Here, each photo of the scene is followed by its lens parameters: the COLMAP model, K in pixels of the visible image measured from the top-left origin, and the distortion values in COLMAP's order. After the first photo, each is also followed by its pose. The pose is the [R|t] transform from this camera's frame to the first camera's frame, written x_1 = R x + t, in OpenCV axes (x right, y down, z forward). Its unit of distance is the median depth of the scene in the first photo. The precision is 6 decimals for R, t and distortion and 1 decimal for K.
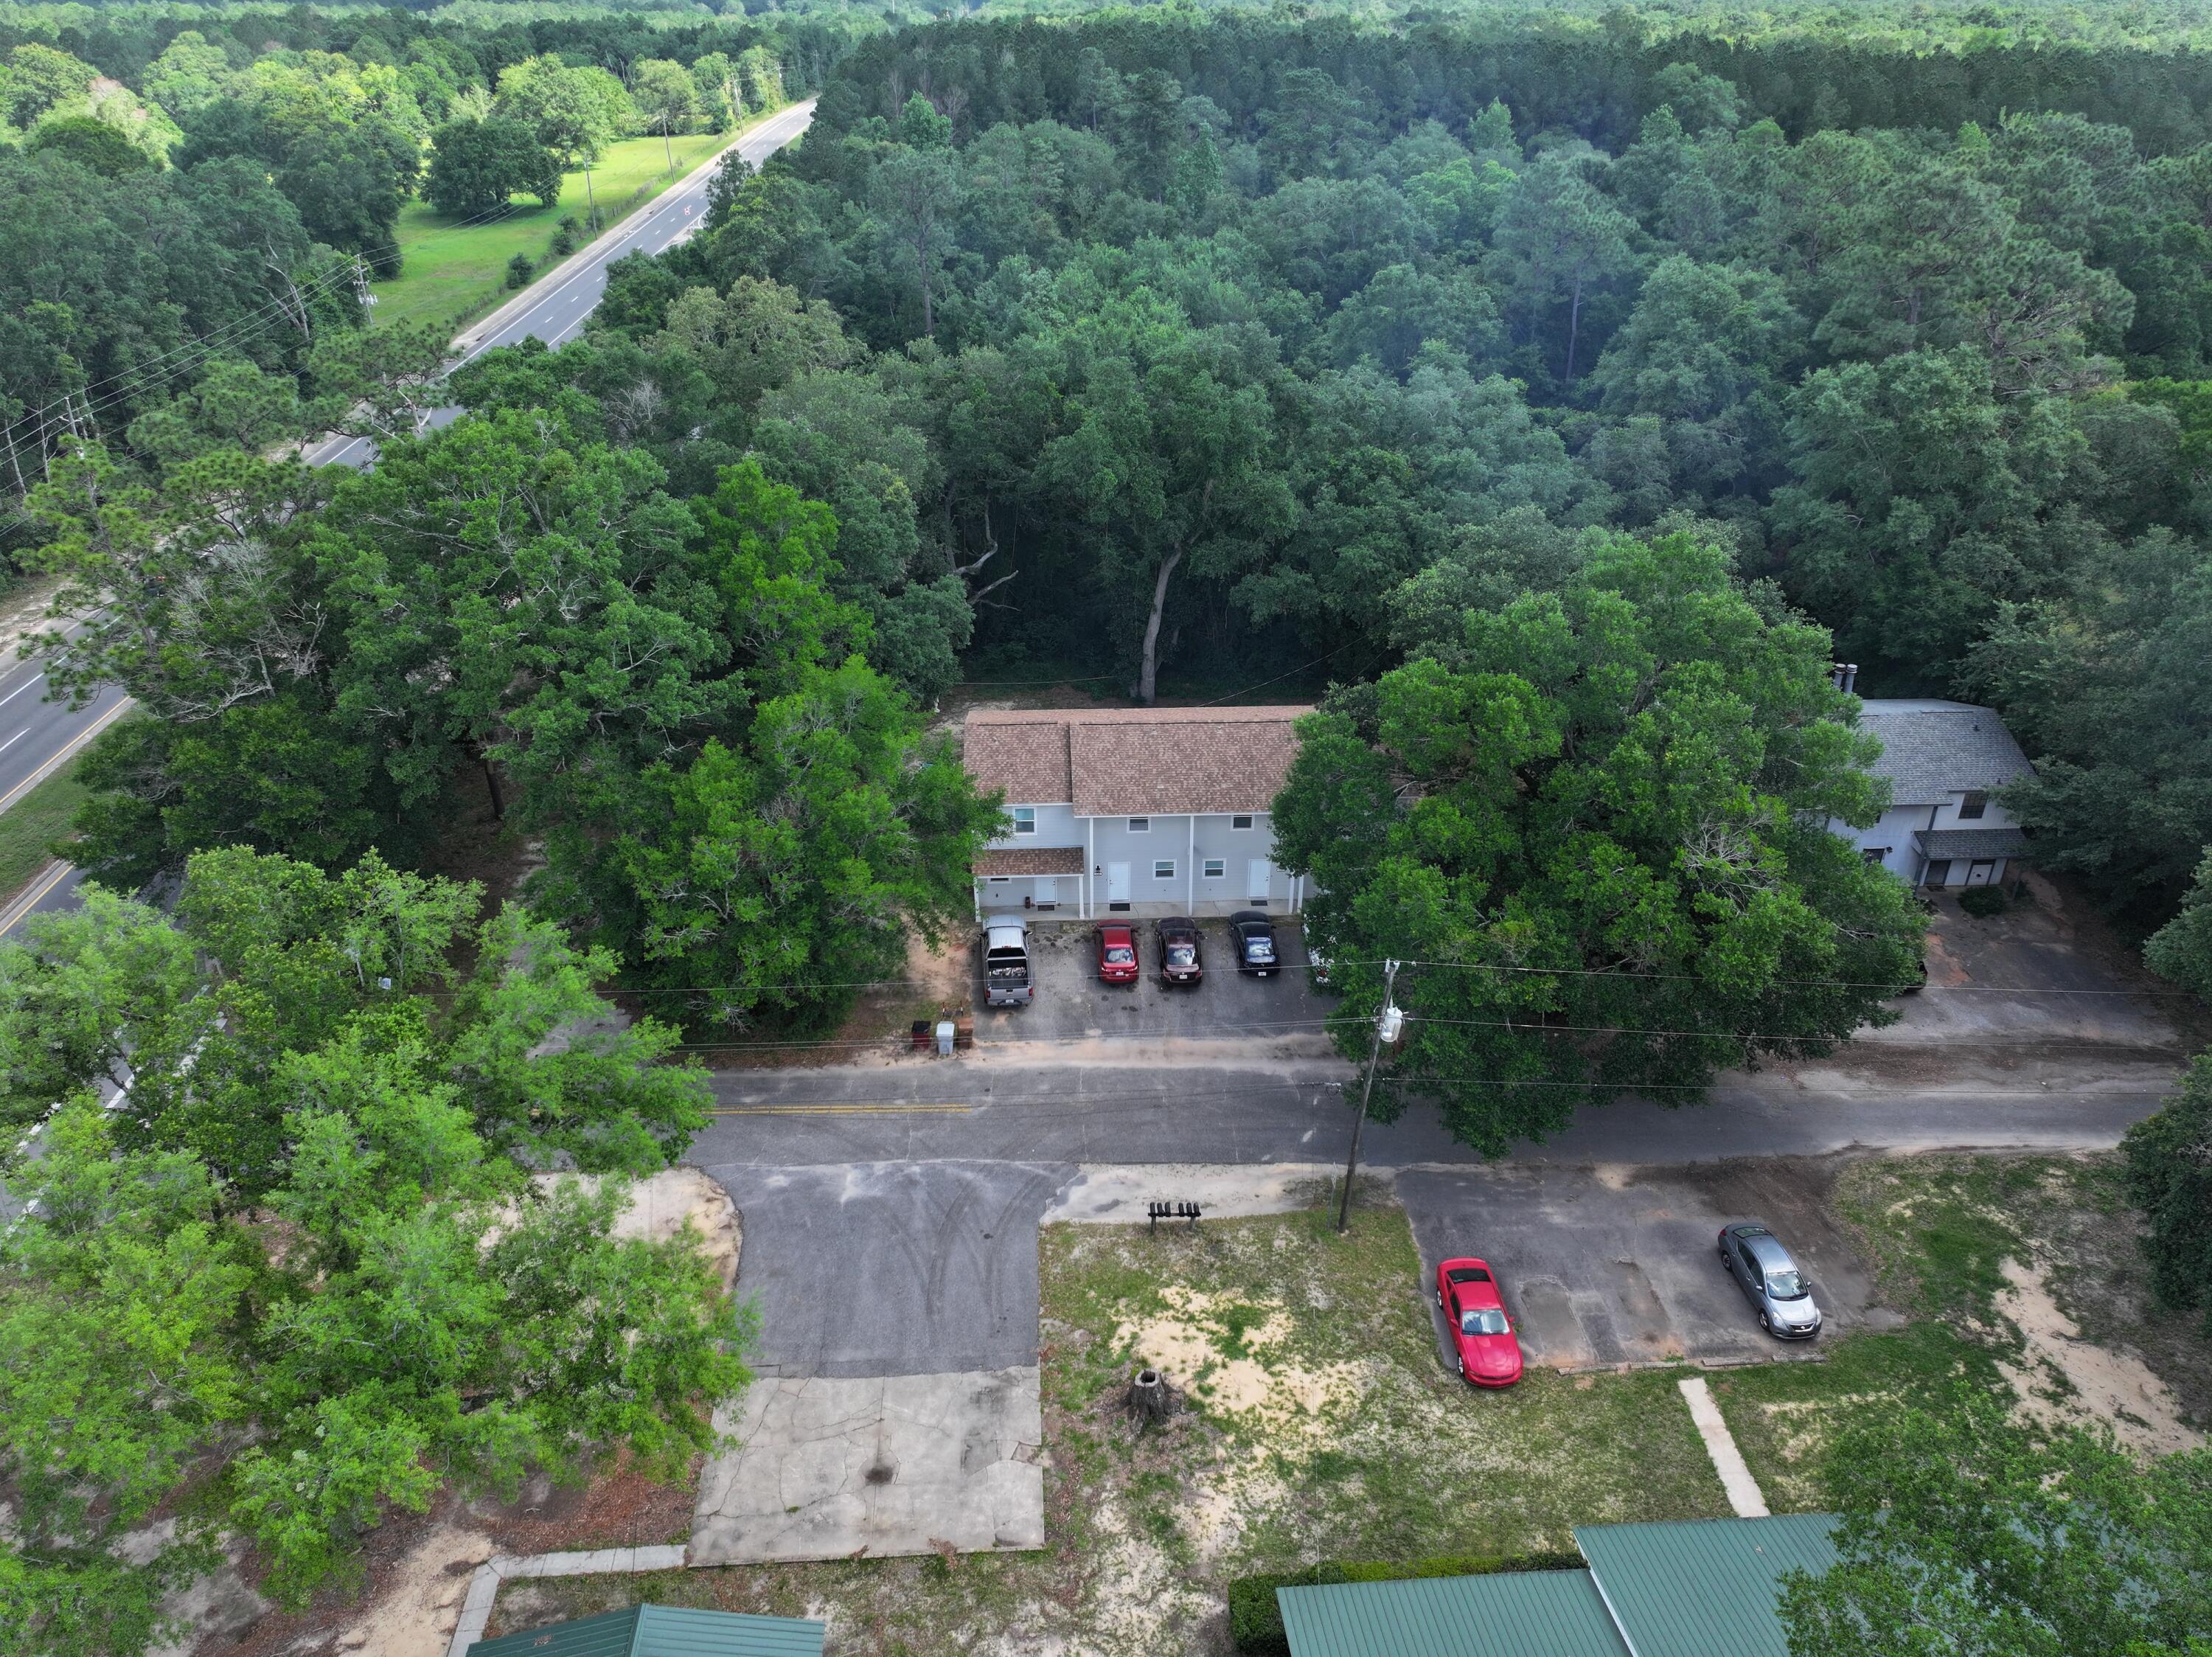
lens RADIAL K [[1544.3, 0, 1113.0], [0, 1544.3, 827.2], [0, 0, 1]] dist [0.001384, 0.011260]
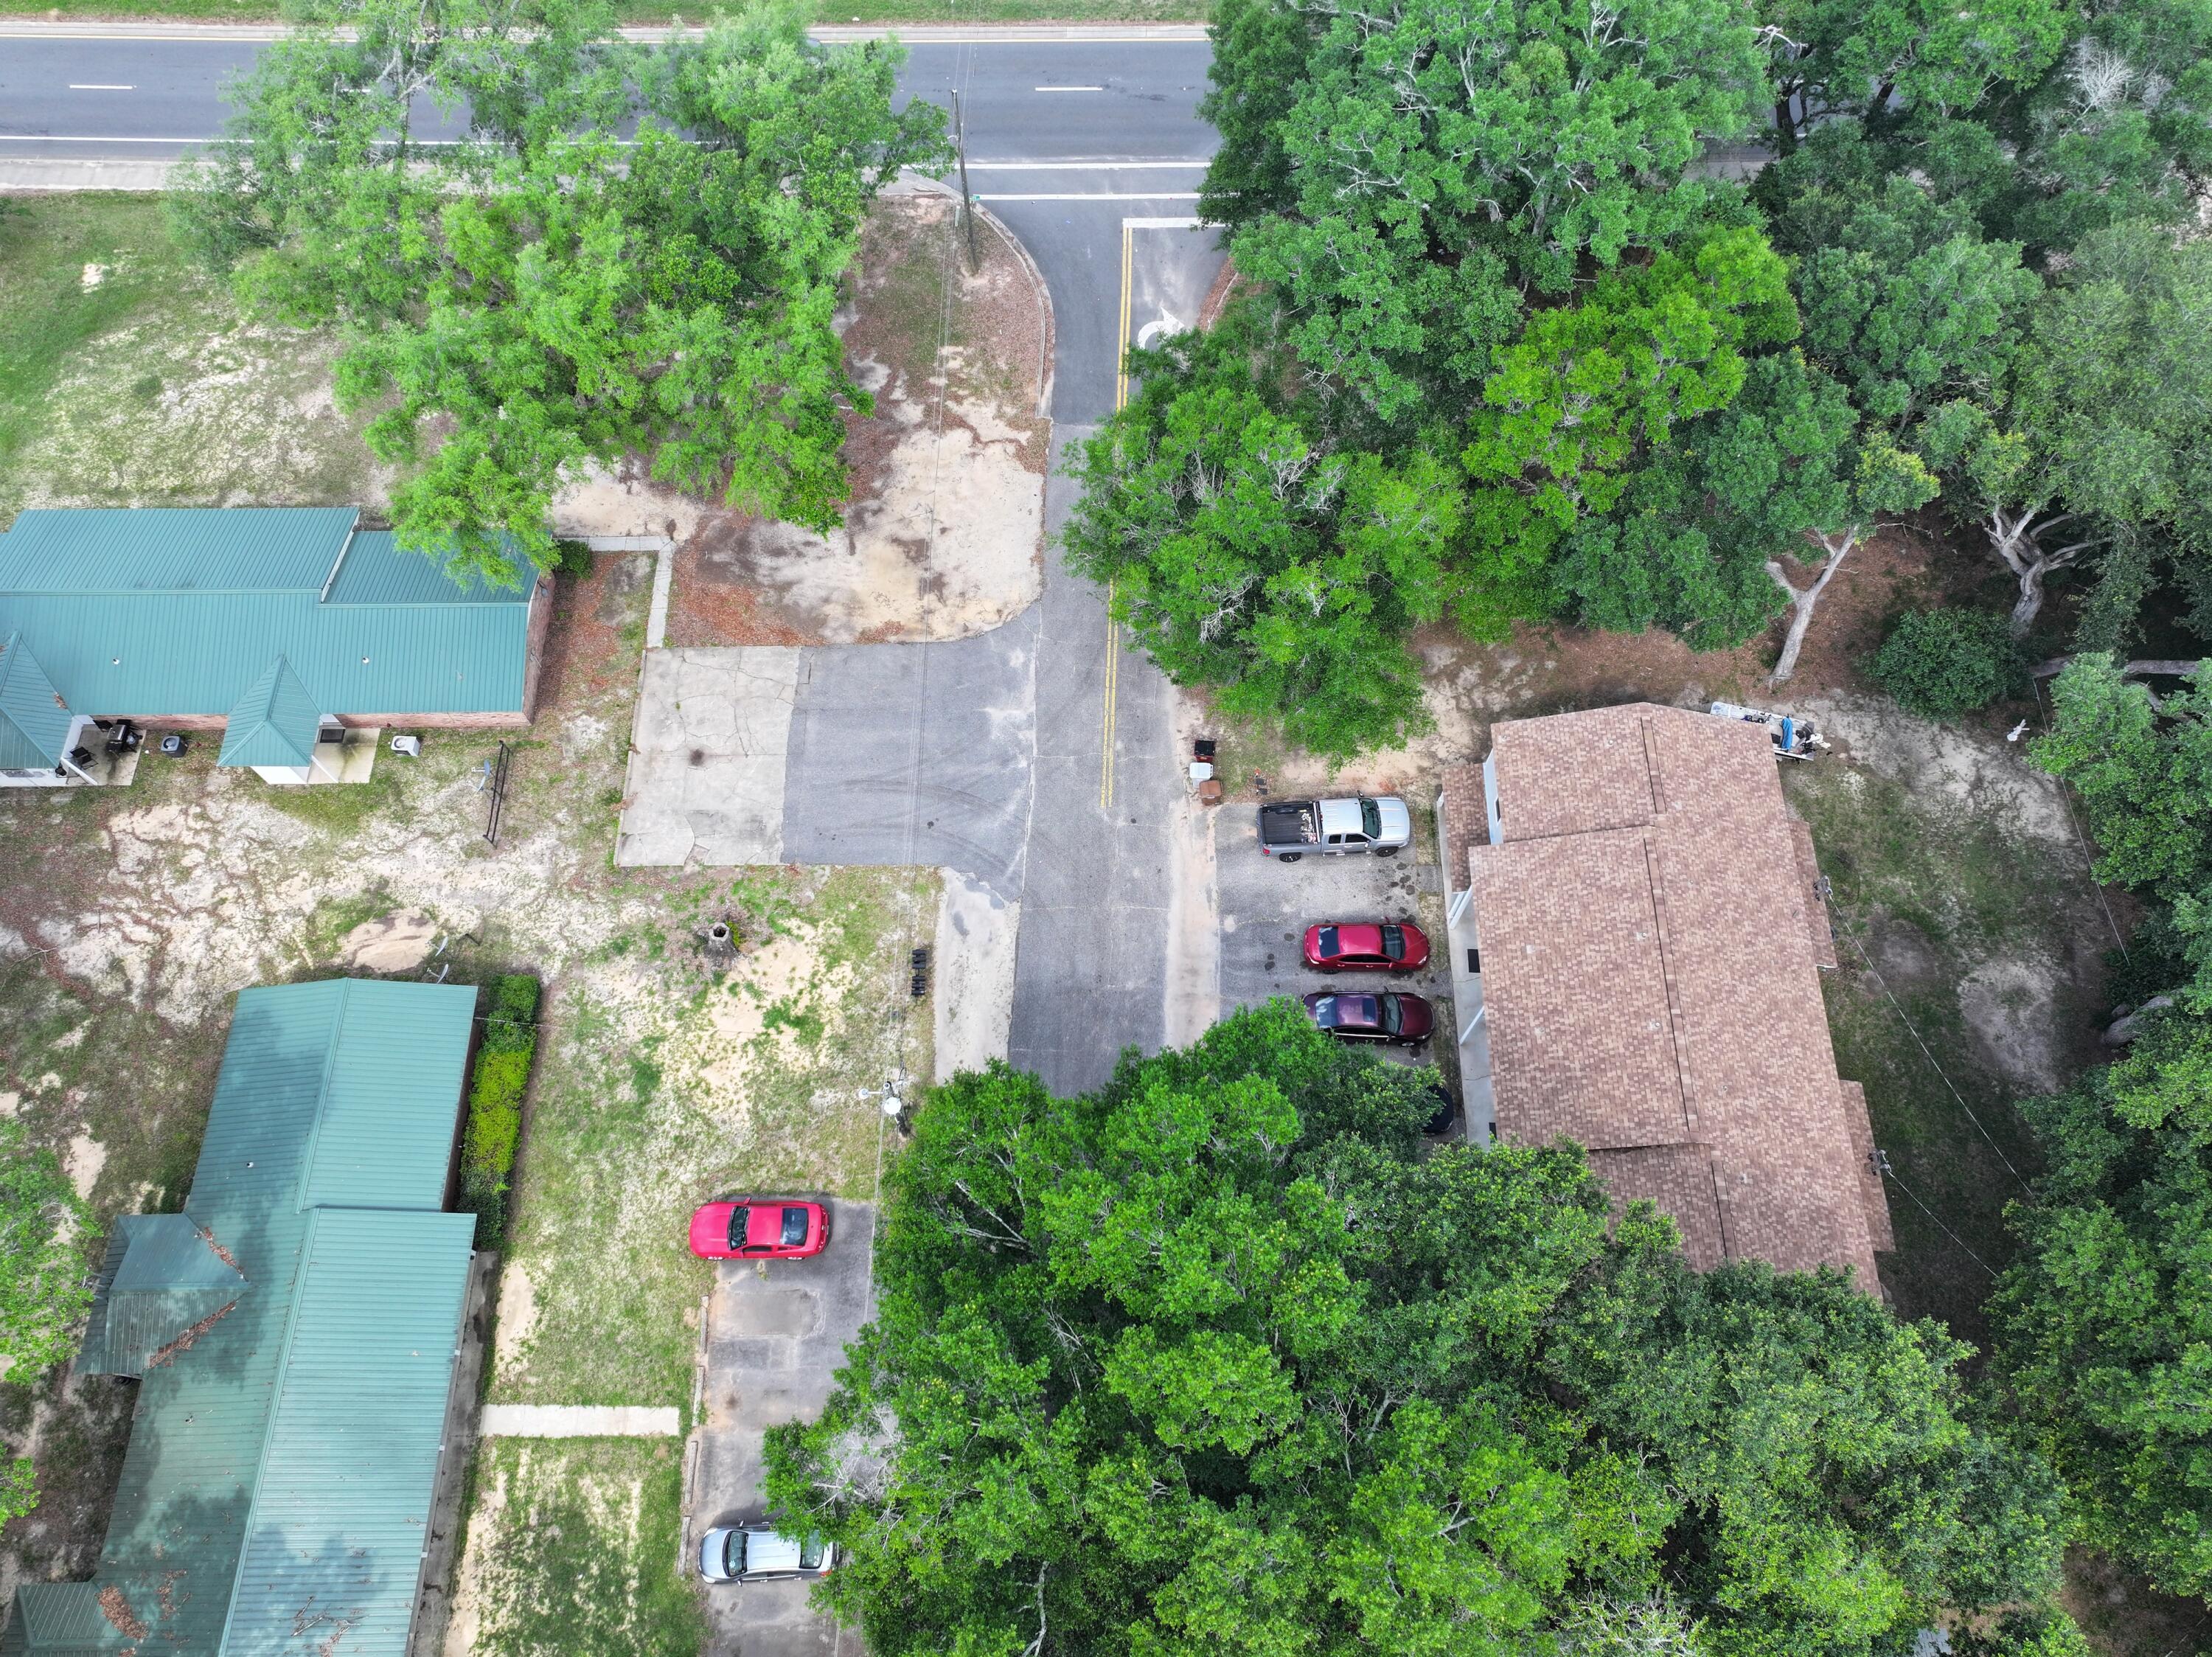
lens RADIAL K [[1544.3, 0, 1113.4], [0, 1544.3, 827.6], [0, 0, 1]] dist [0.001384, 0.011260]
pose [[-0.055222, 0.902876, -0.426340, 0.404383], [-0.481067, 0.350106, 0.803741, -0.724030], [0.874943, 0.249482, 0.415010, 0.656108]]
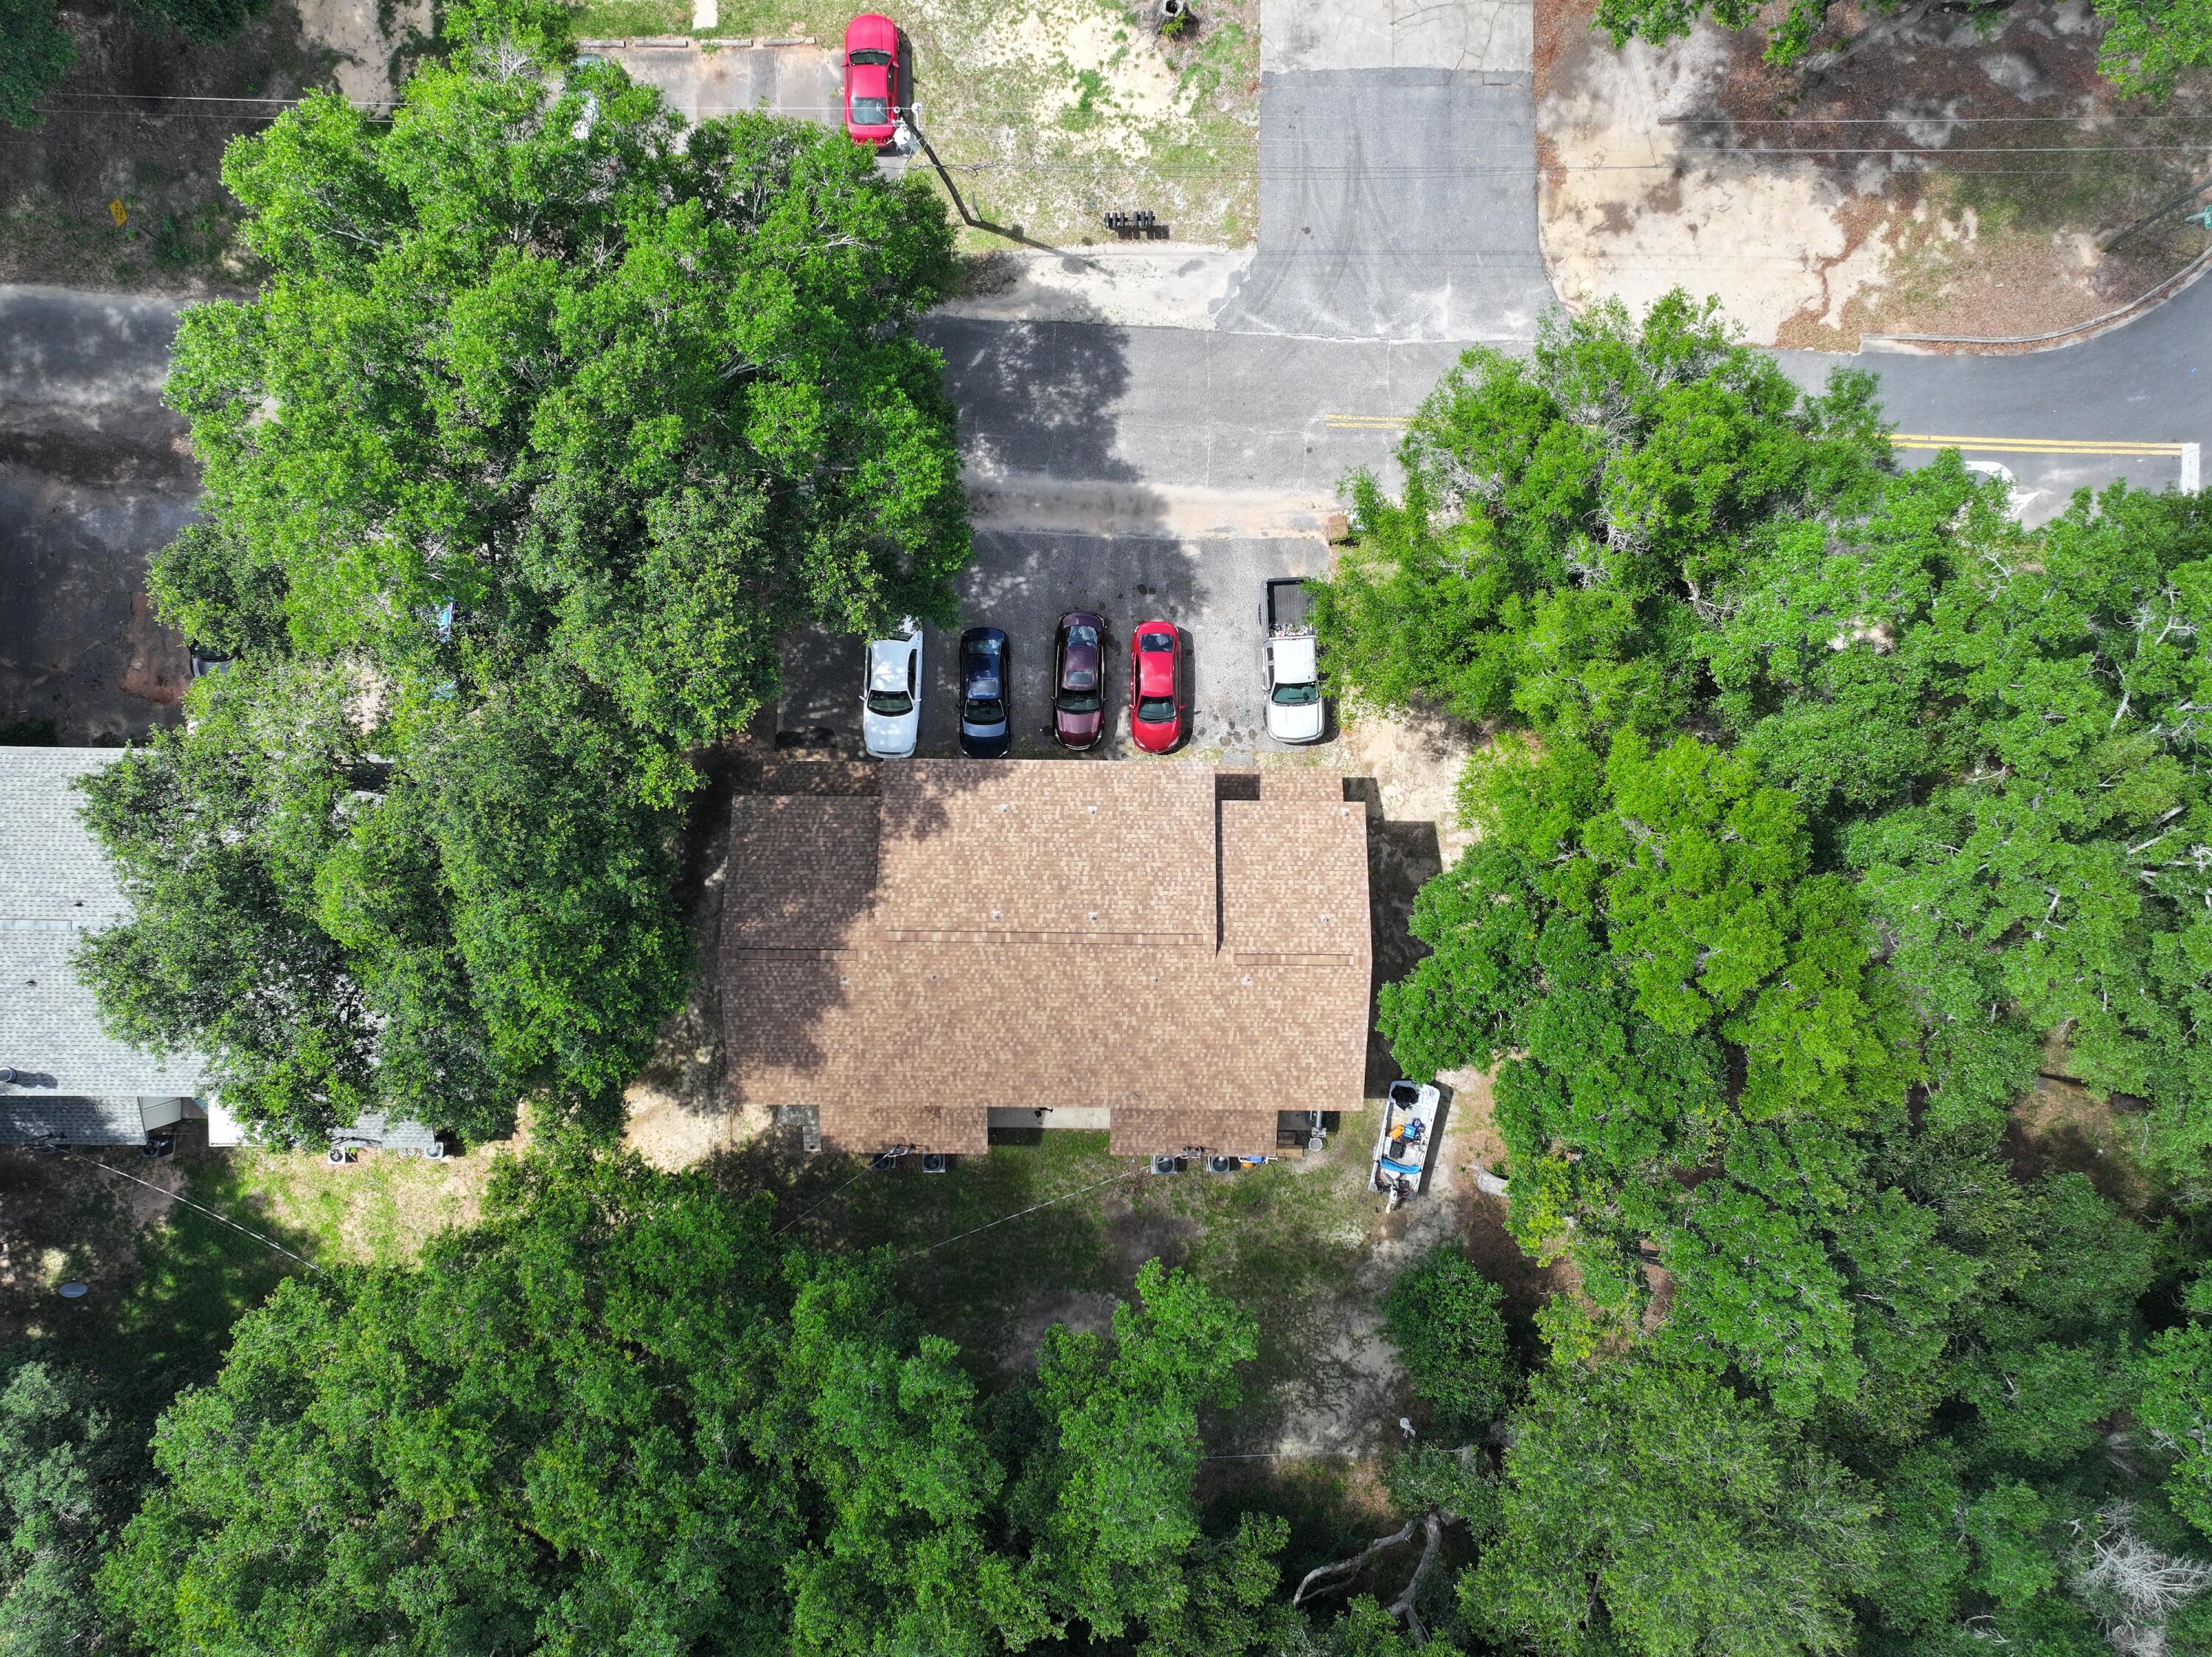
lens RADIAL K [[1544.3, 0, 1117.0], [0, 1544.3, 824.1], [0, 0, 1]] dist [0.001384, 0.011260]
pose [[-0.998214, -0.059642, -0.003346, 0.027809], [0.025747, -0.480118, 0.876826, -0.868223], [-0.053902, 0.875174, 0.480796, 0.867696]]
